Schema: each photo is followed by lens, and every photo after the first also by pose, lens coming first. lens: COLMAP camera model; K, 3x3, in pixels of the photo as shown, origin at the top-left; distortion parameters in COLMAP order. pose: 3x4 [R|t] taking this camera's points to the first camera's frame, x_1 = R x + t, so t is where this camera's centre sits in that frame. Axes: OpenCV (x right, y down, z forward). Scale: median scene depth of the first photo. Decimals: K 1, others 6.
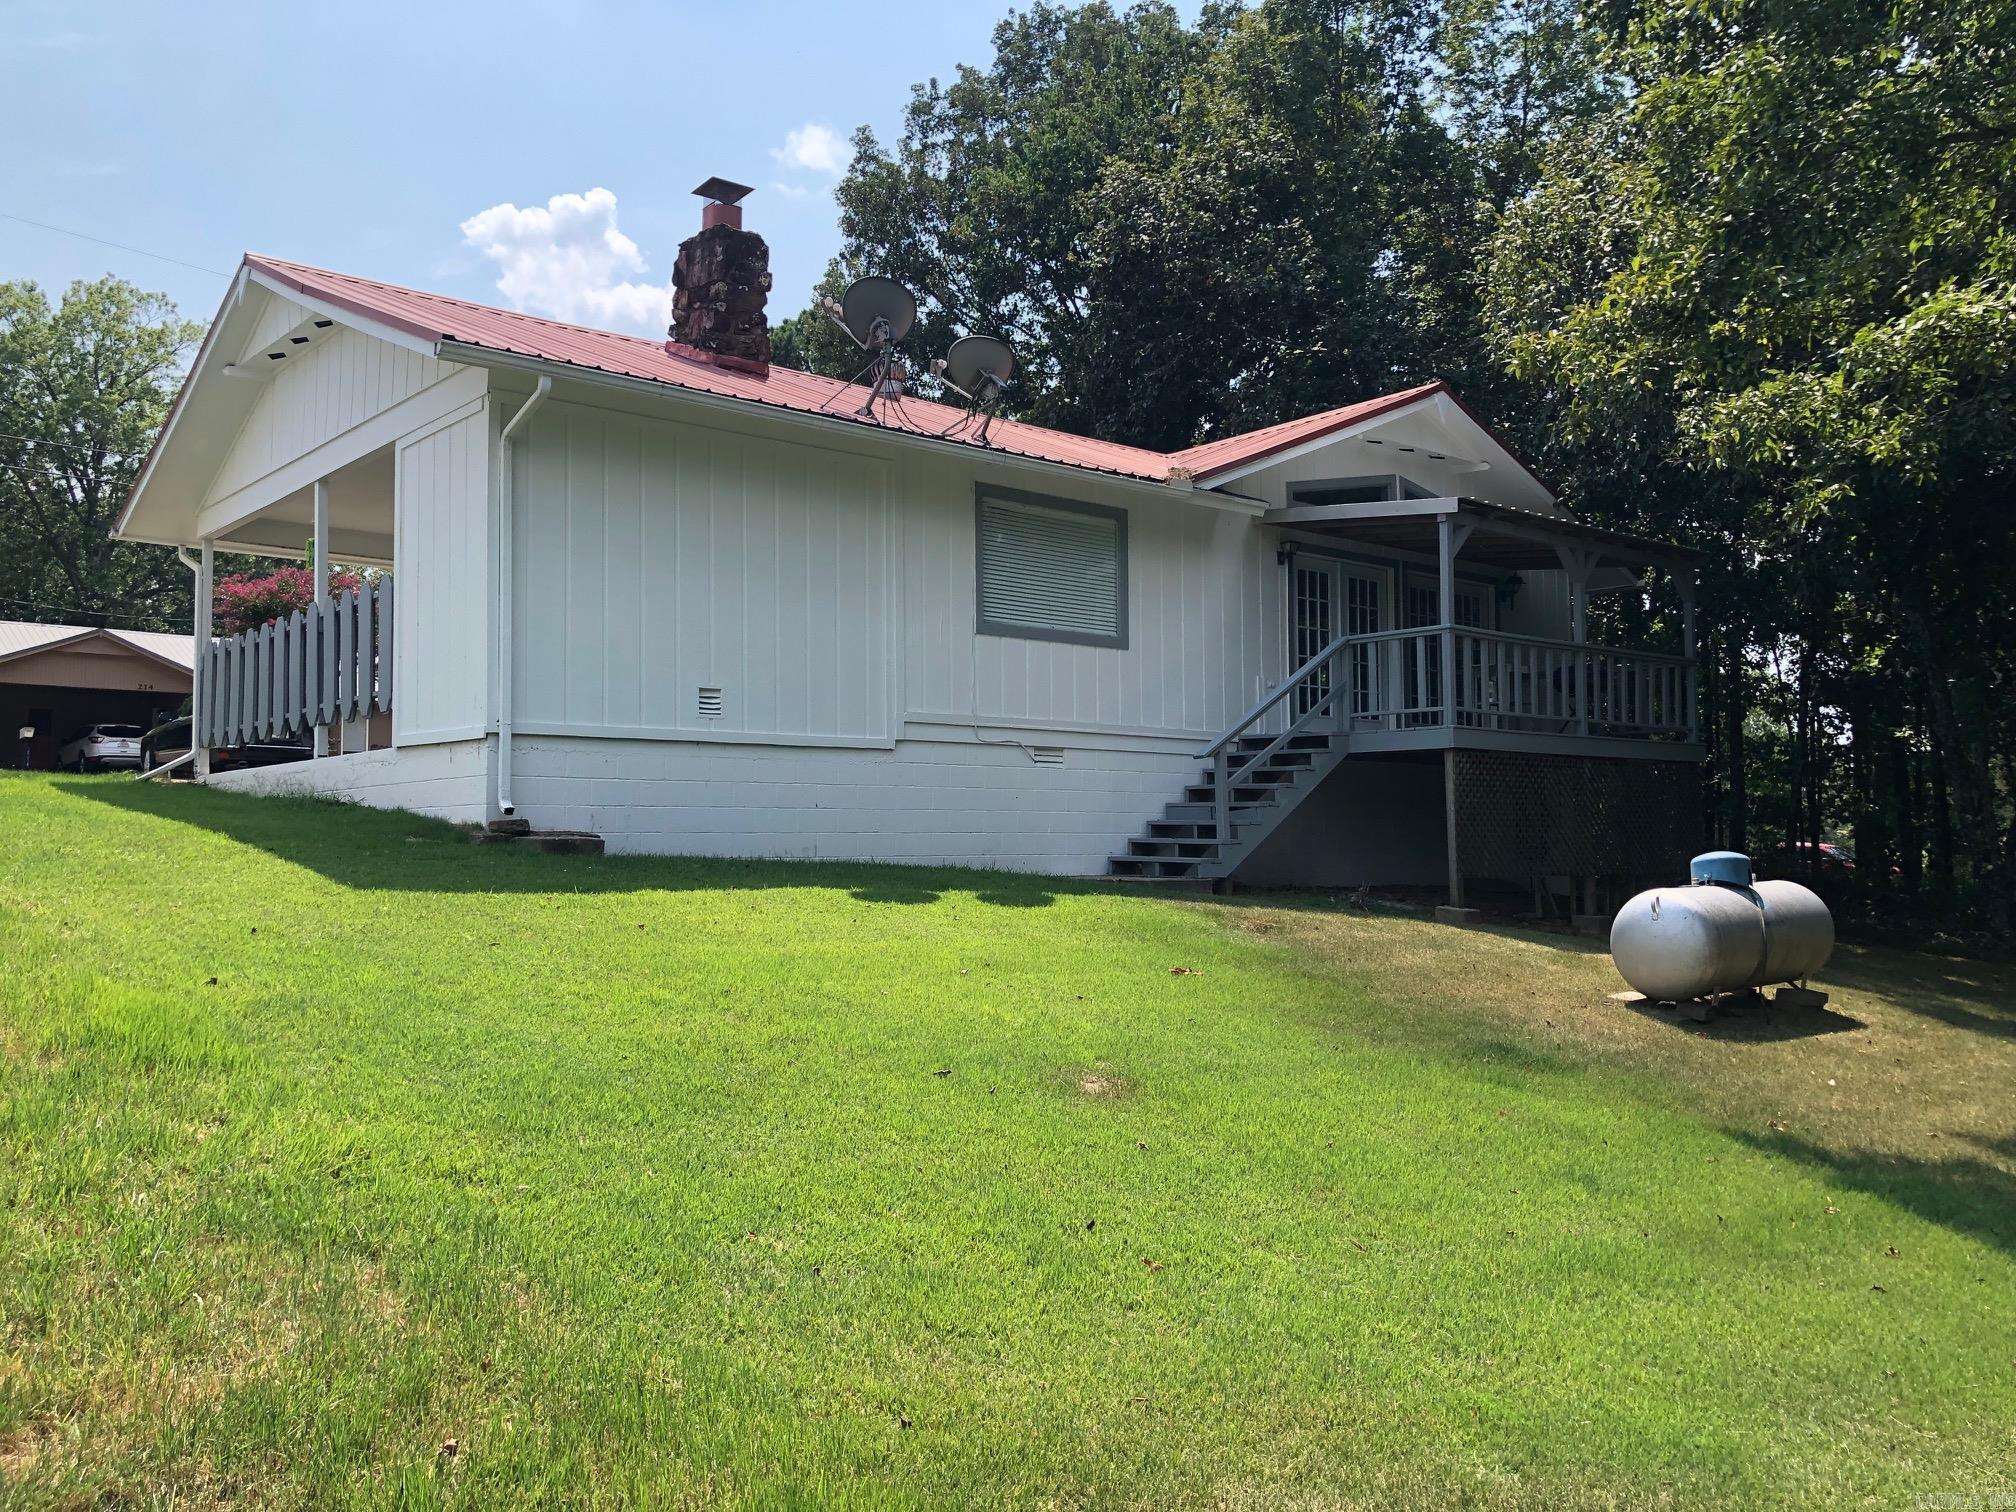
lens RADIAL K [[1671.5, 0, 1008.0], [0, 1671.5, 756.0], [0, 0, 1]] dist [0.090668, 0.001568]
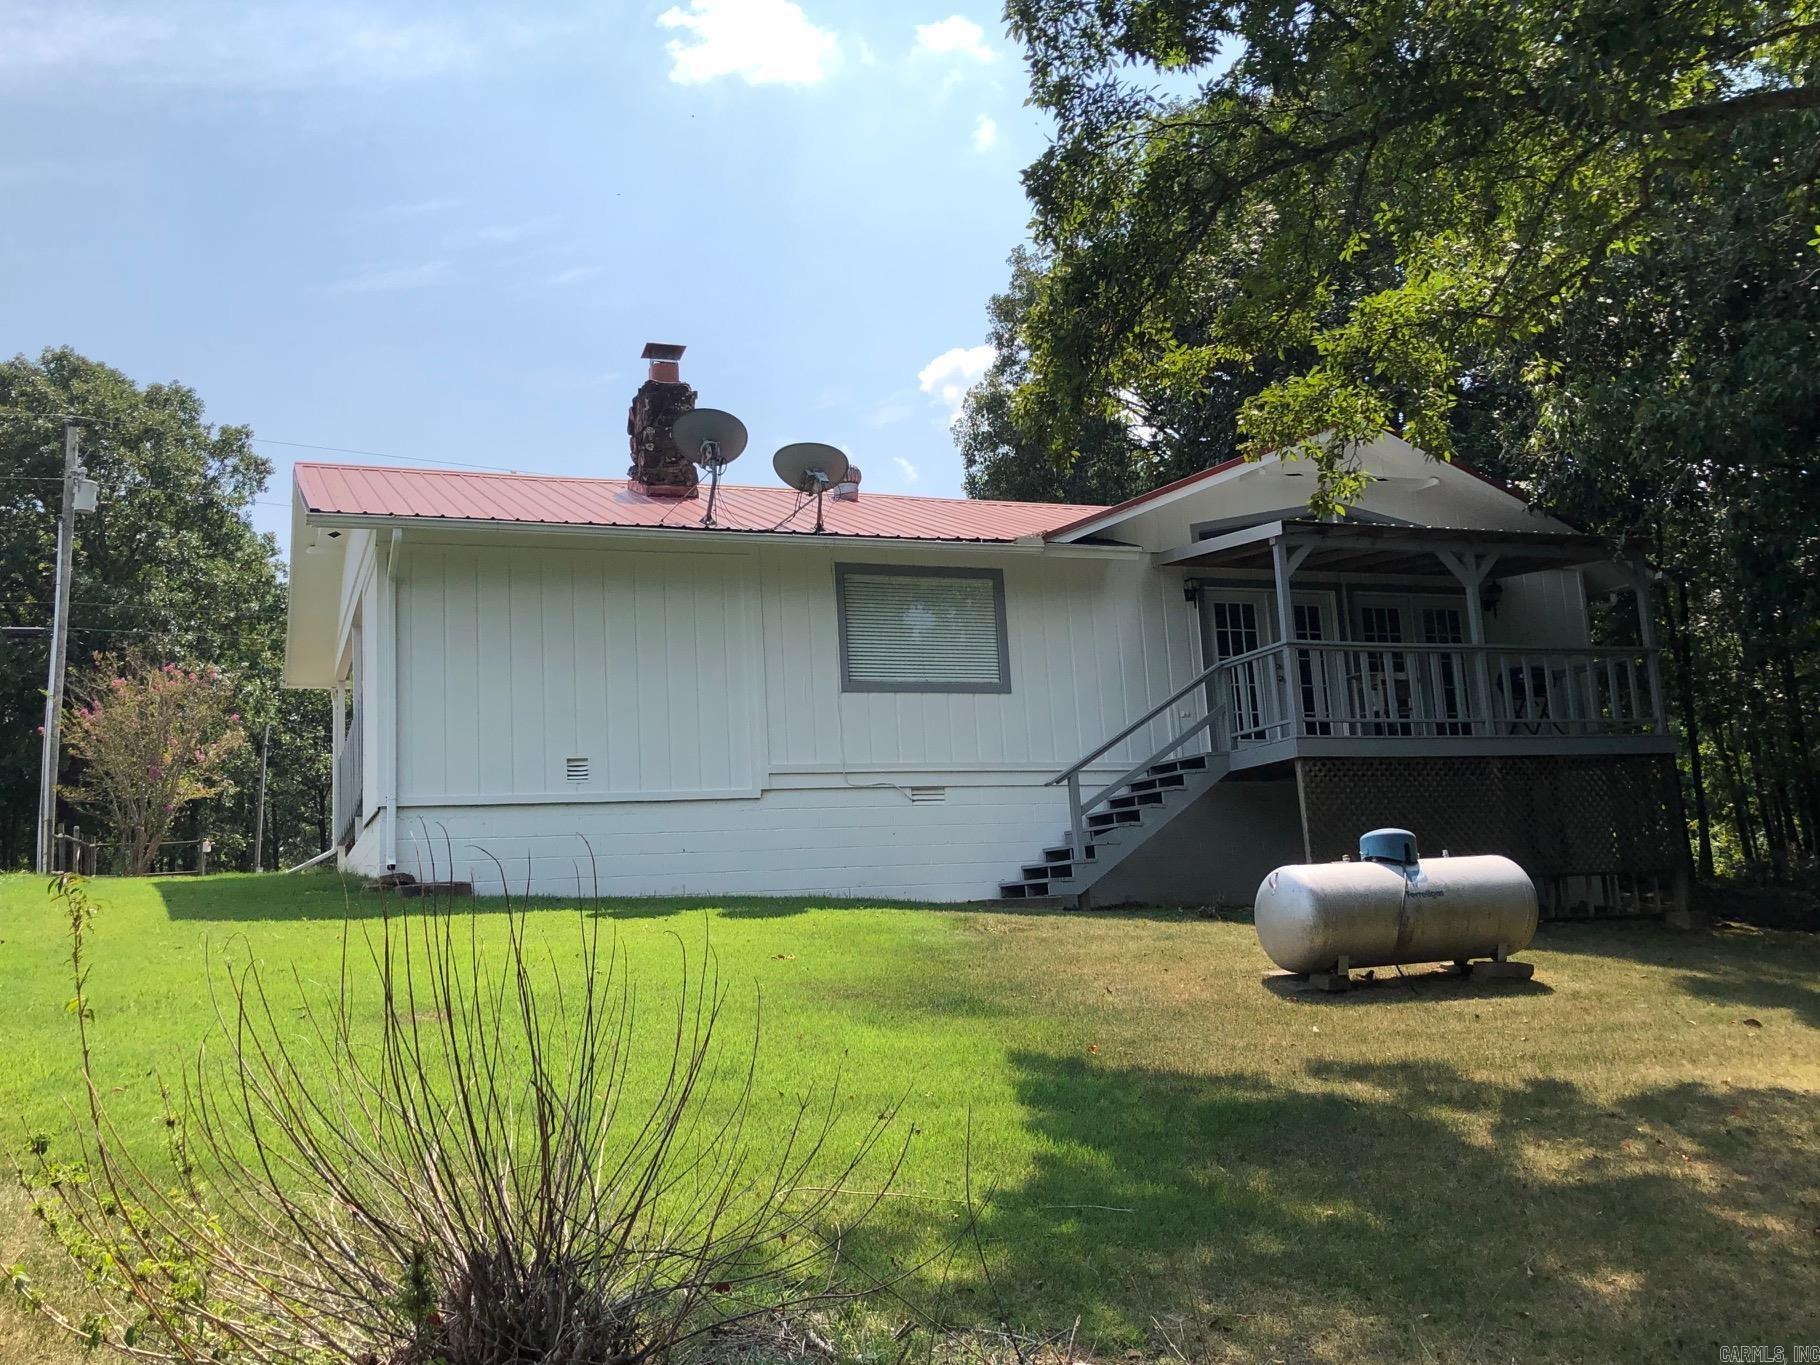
lens RADIAL K [[1670.9, 0, 910.0], [0, 1670.9, 682.5], [0, 0, 1]] dist [0.129264, 0.001304]
pose [[0.942996, -0.100560, -0.317247, 0.371130], [0.069514, 0.991747, -0.107734, 0.044730], [0.325462, 0.079540, 0.942204, -0.064092]]
